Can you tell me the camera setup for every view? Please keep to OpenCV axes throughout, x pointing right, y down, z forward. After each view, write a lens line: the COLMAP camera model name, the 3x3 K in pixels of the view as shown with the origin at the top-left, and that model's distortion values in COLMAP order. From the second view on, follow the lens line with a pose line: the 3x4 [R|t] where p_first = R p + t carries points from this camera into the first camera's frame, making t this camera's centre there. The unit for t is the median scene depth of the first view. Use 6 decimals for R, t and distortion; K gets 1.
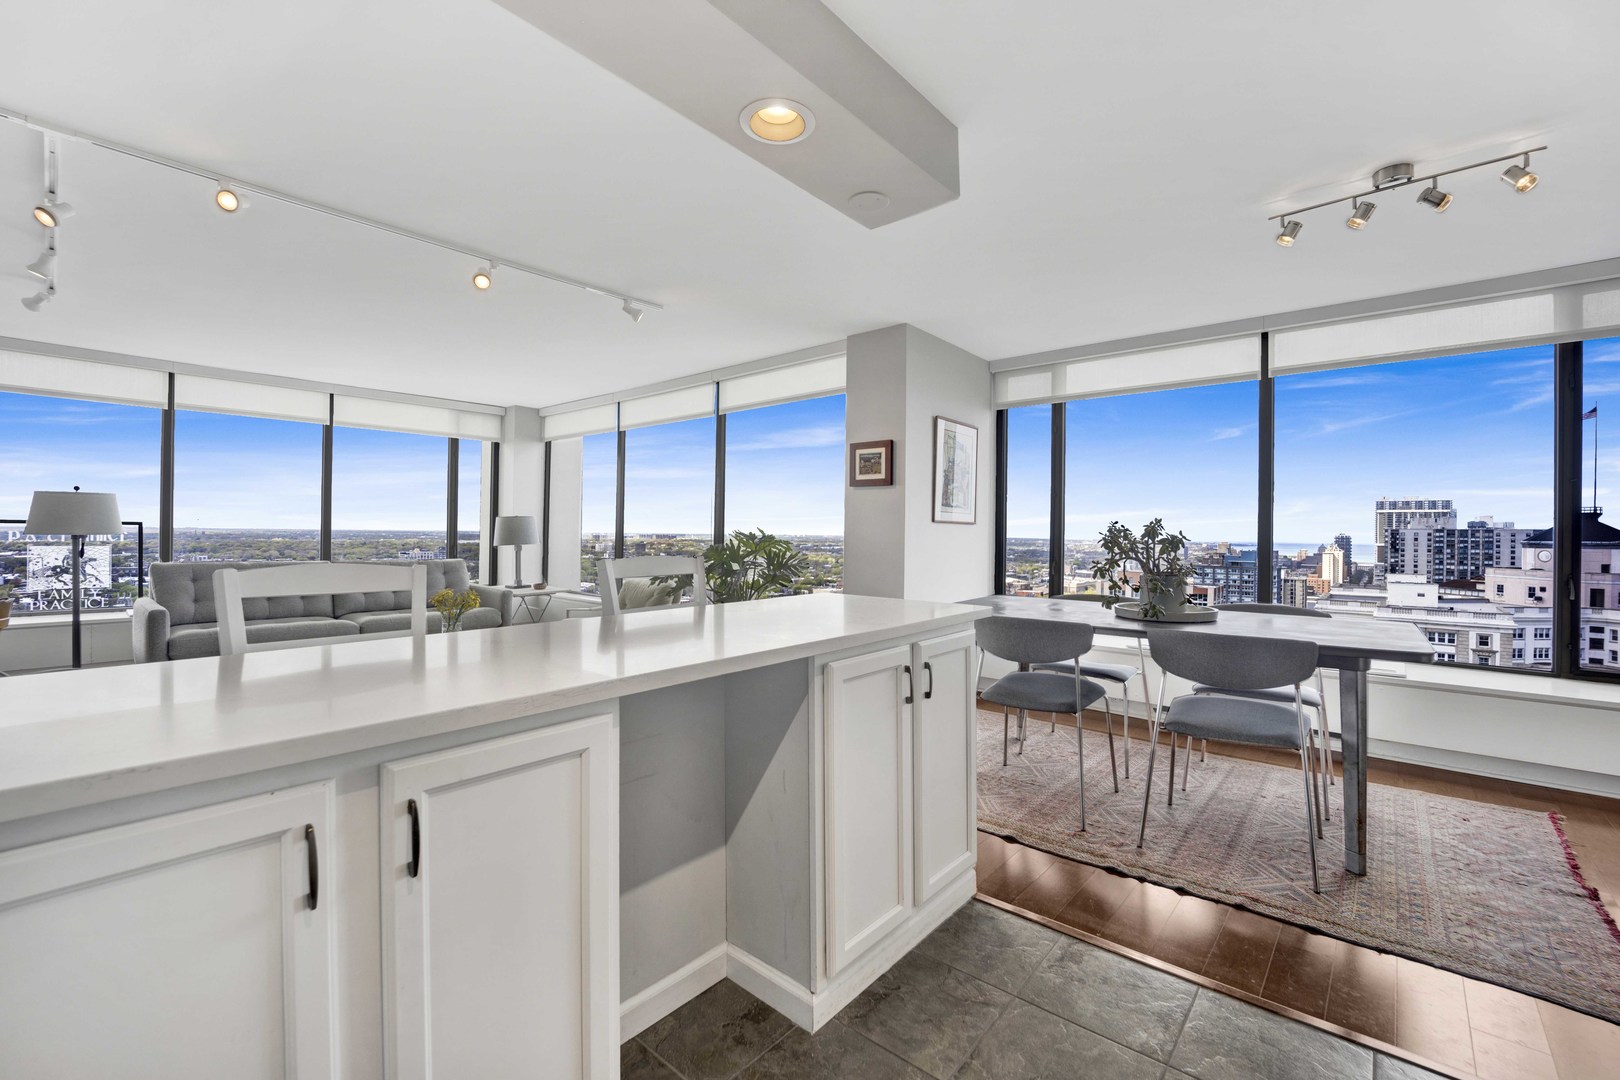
lens RADIAL K [[683.8, 0, 796.3], [0, 683.8, 532.5], [0, 0, 1]] dist [-0.023206, -0.000530]
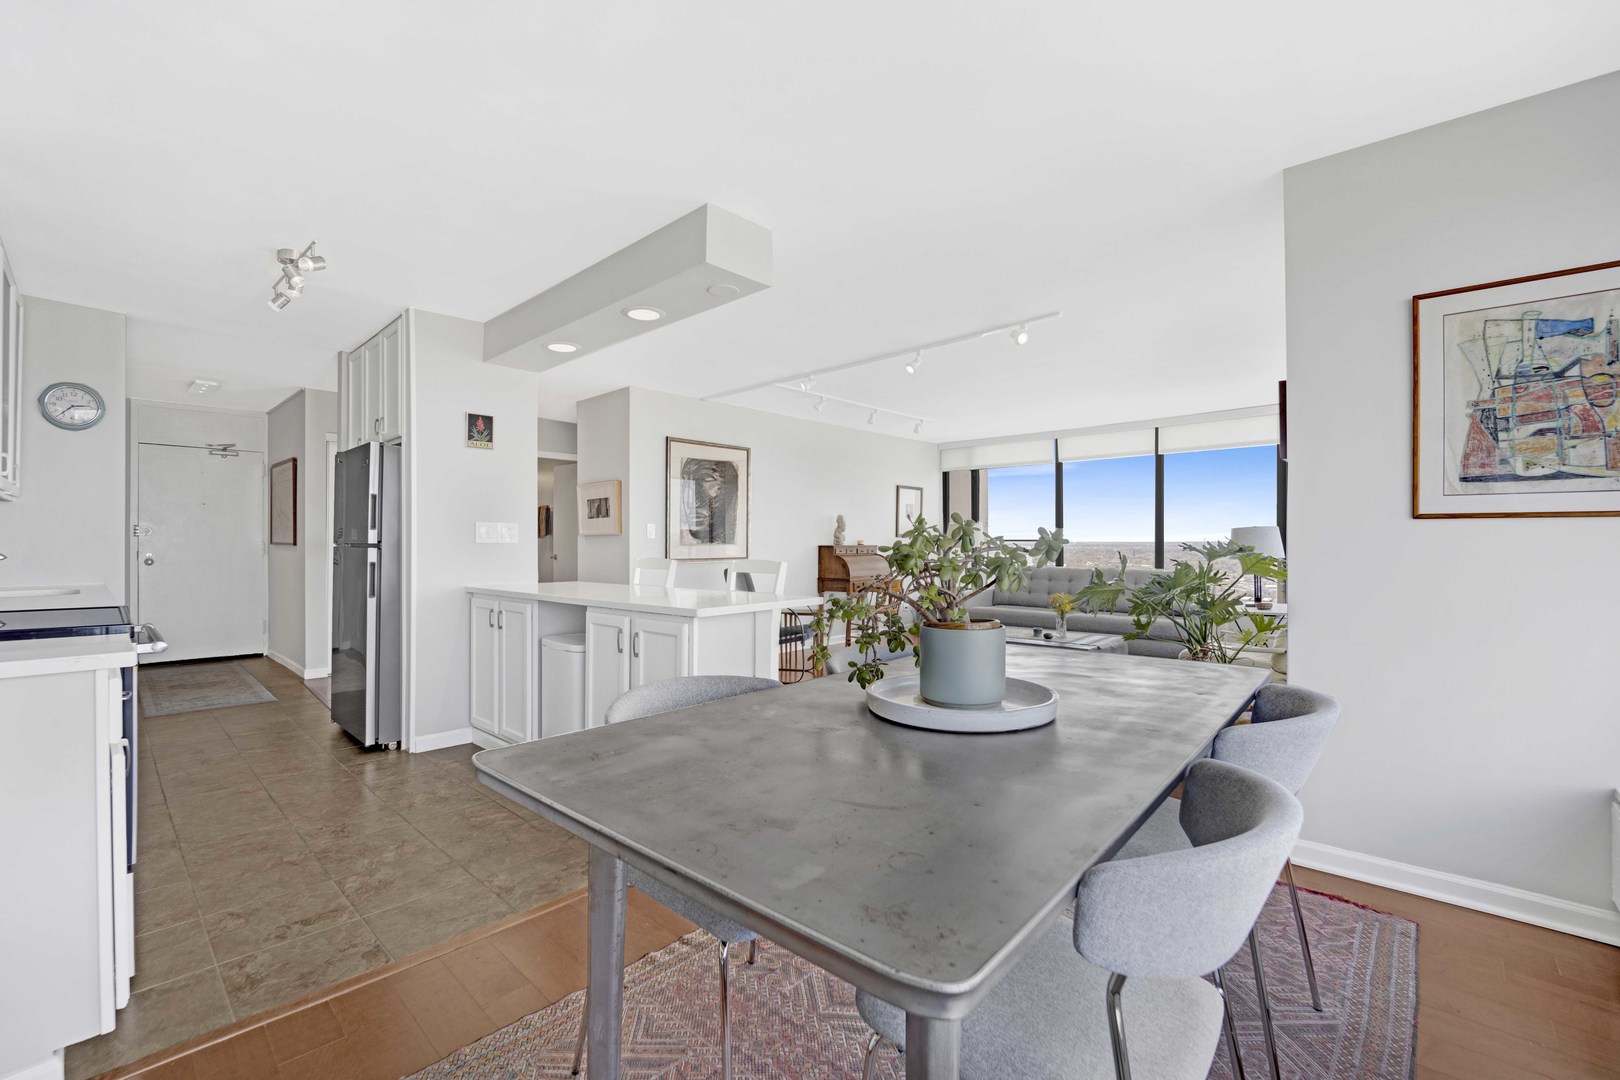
lens RADIAL K [[683.8, 0, 810.7], [0, 683.8, 541.9], [0, 0, 1]] dist [-0.023206, -0.000530]
pose [[-0.020575, -0.010770, -0.999730, 0.626764], [0.003923, 0.999933, -0.010853, 0.004801], [0.999781, -0.004146, -0.020531, 0.530323]]
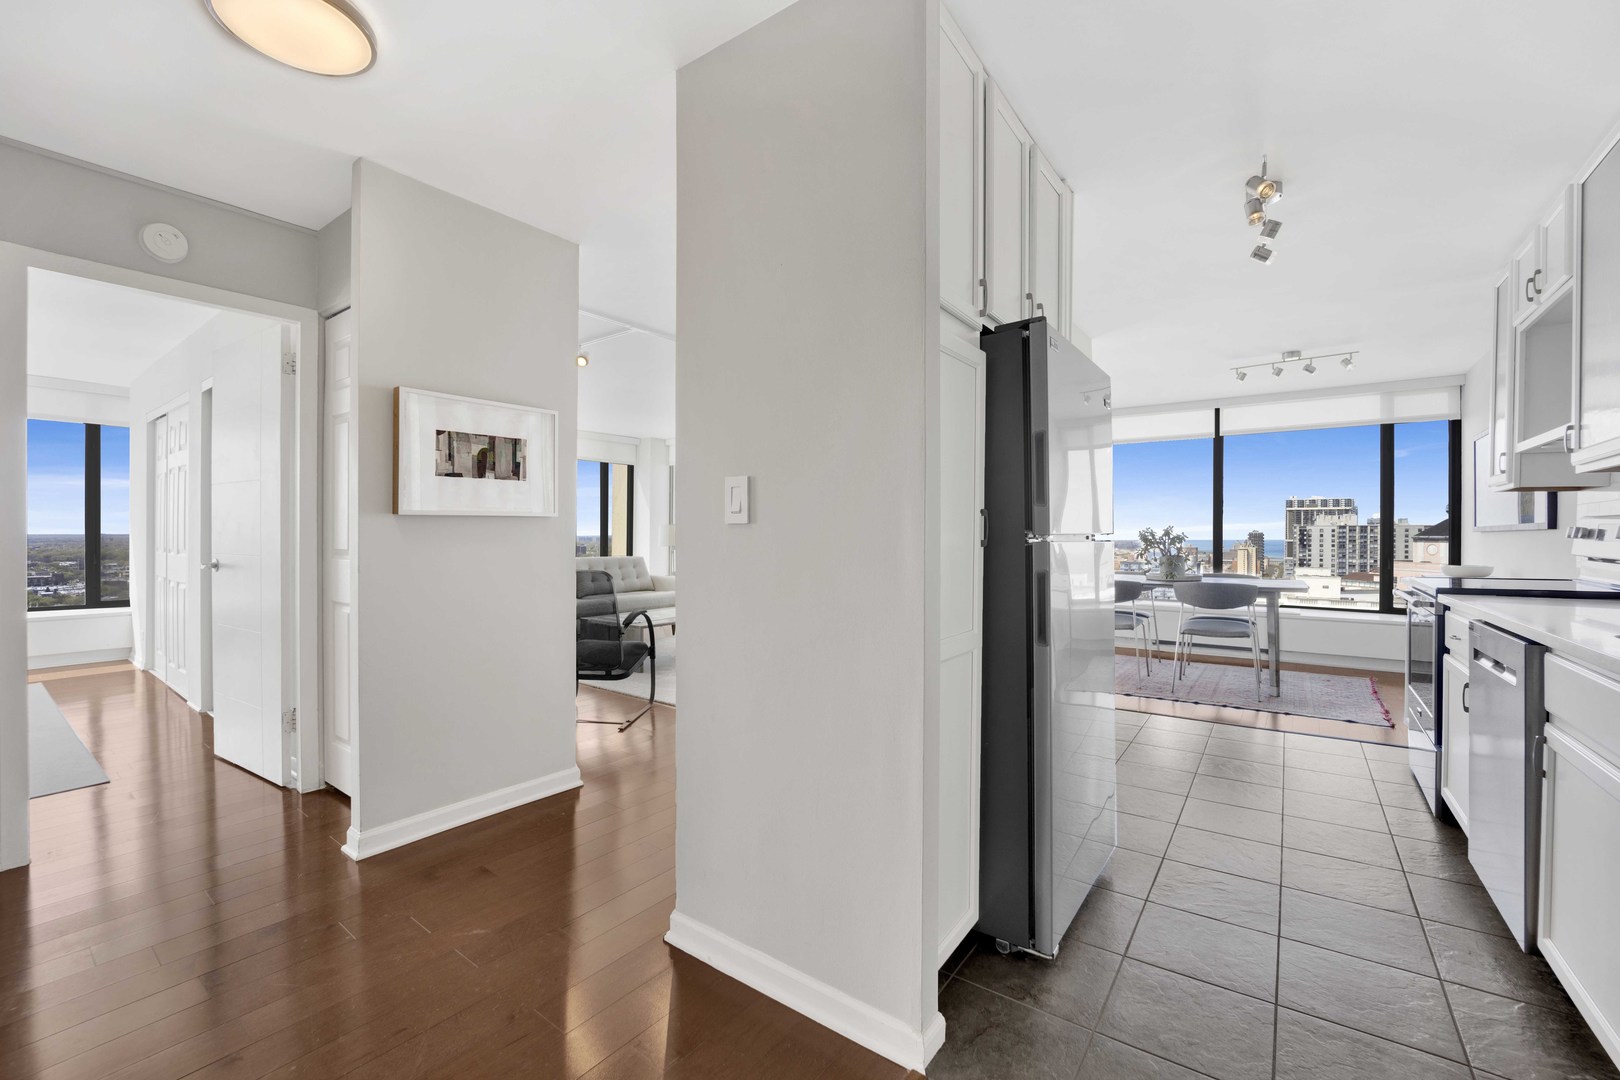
lens RADIAL K [[683.8, 0, 780.3], [0, 683.8, 535.0], [0, 0, 1]] dist [-0.023206, -0.000530]
pose [[0.997590, -0.007779, 0.068946, -0.377309], [0.007571, 0.999966, 0.003278, -0.006061], [-0.068969, -0.002748, 0.997615, -0.442168]]
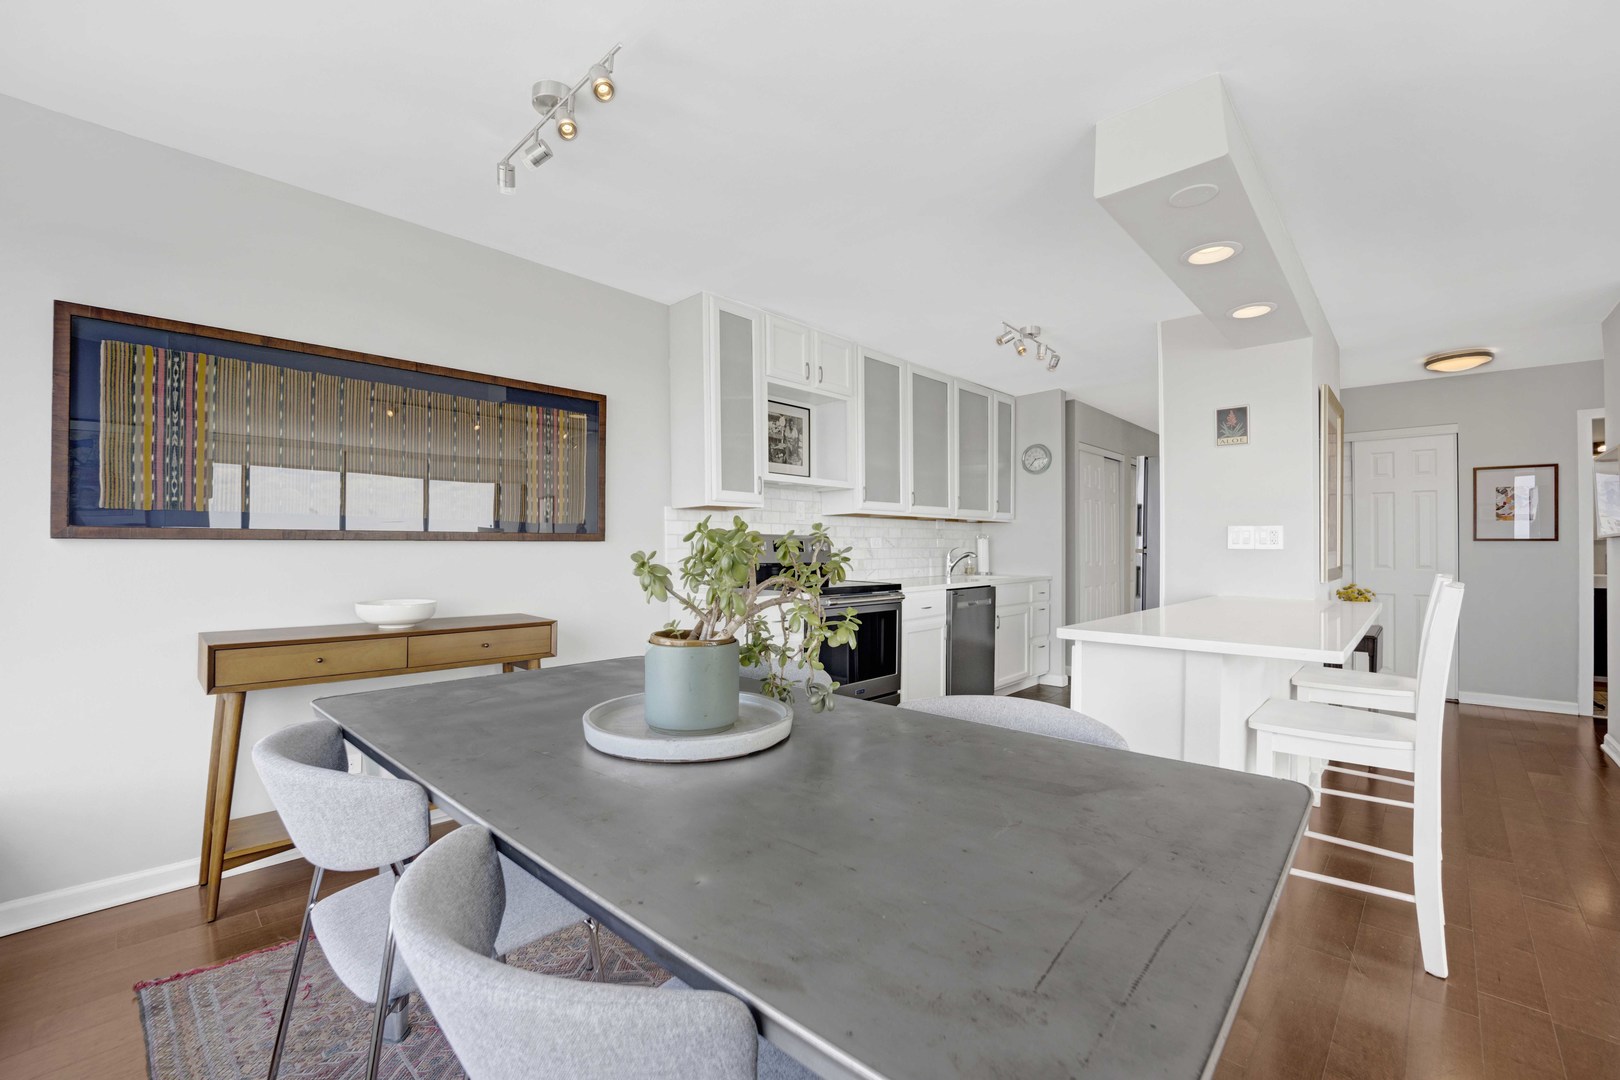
lens RADIAL K [[683.8, 0, 807.0], [0, 683.8, 540.2], [0, 0, 1]] dist [-0.023206, -0.000530]
pose [[-0.999310, -0.013072, 0.034773, 0.266323], [-0.013487, 0.999840, -0.011729, 0.001362], [-0.034614, -0.012190, -0.999326, 0.871621]]
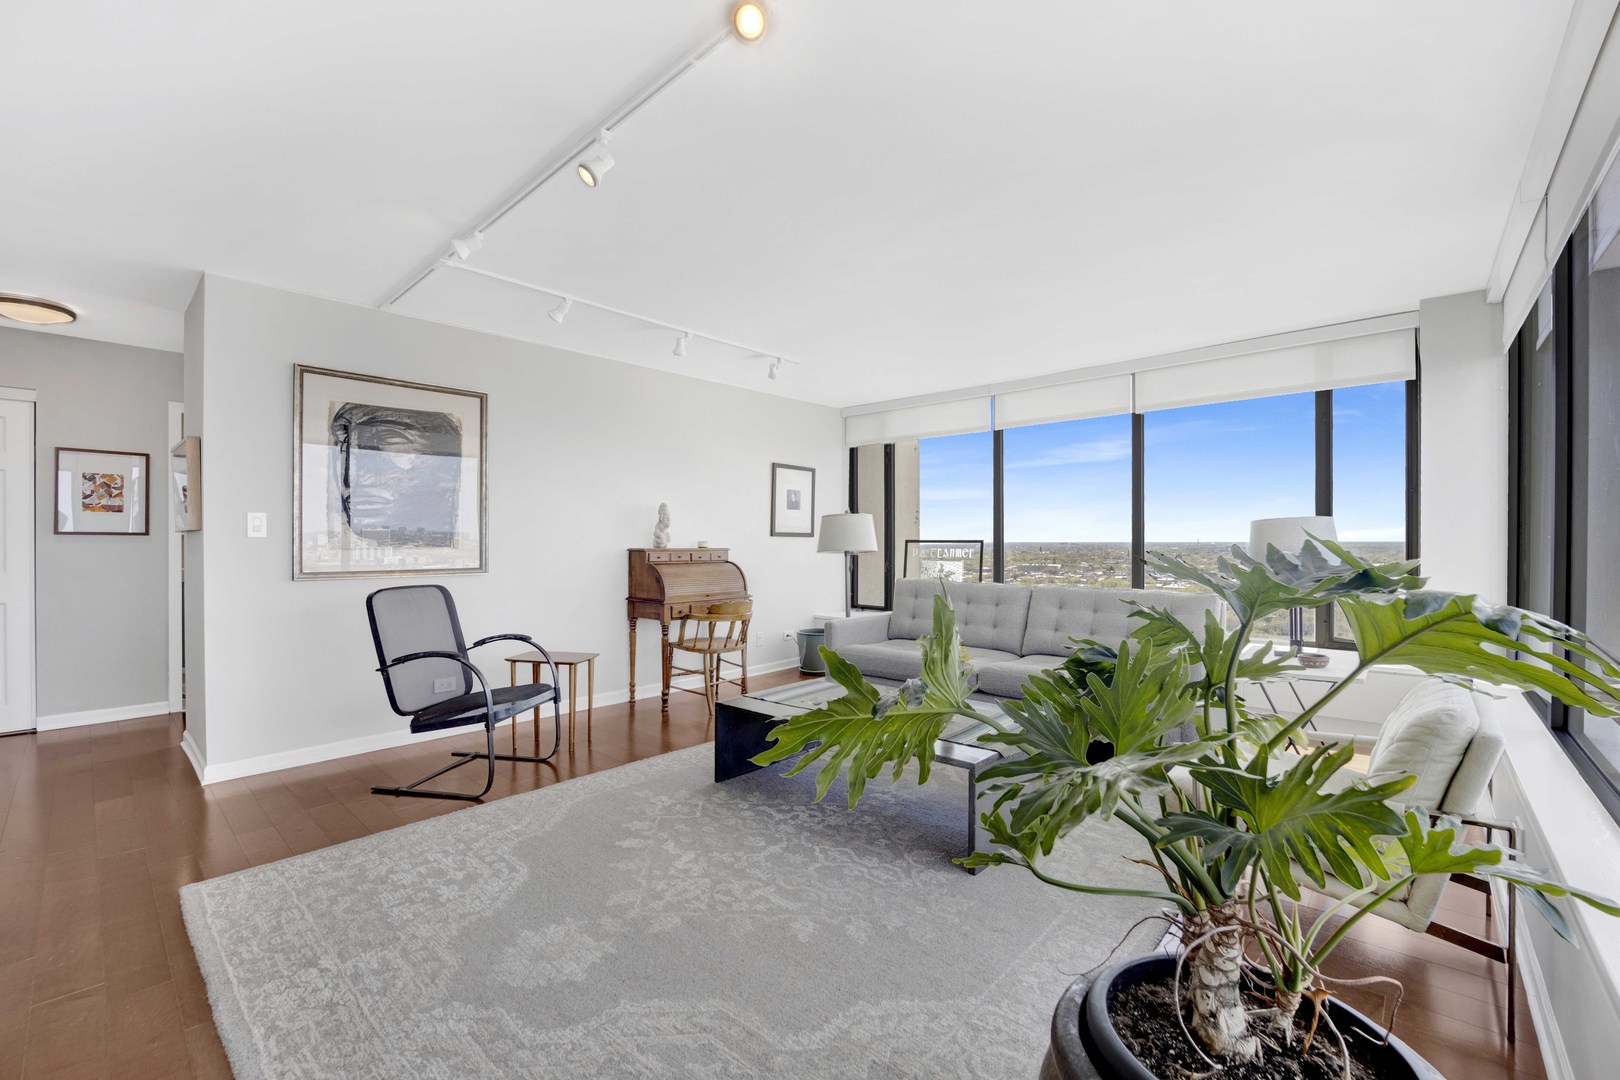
lens RADIAL K [[683.8, 0, 820.9], [0, 683.8, 545.8], [0, 0, 1]] dist [-0.023206, -0.000530]
pose [[-0.000894, -0.005841, -0.999983, 0.129063], [0.003517, 0.999977, -0.005844, -0.000624], [0.999993, -0.003522, -0.000874, 0.796964]]
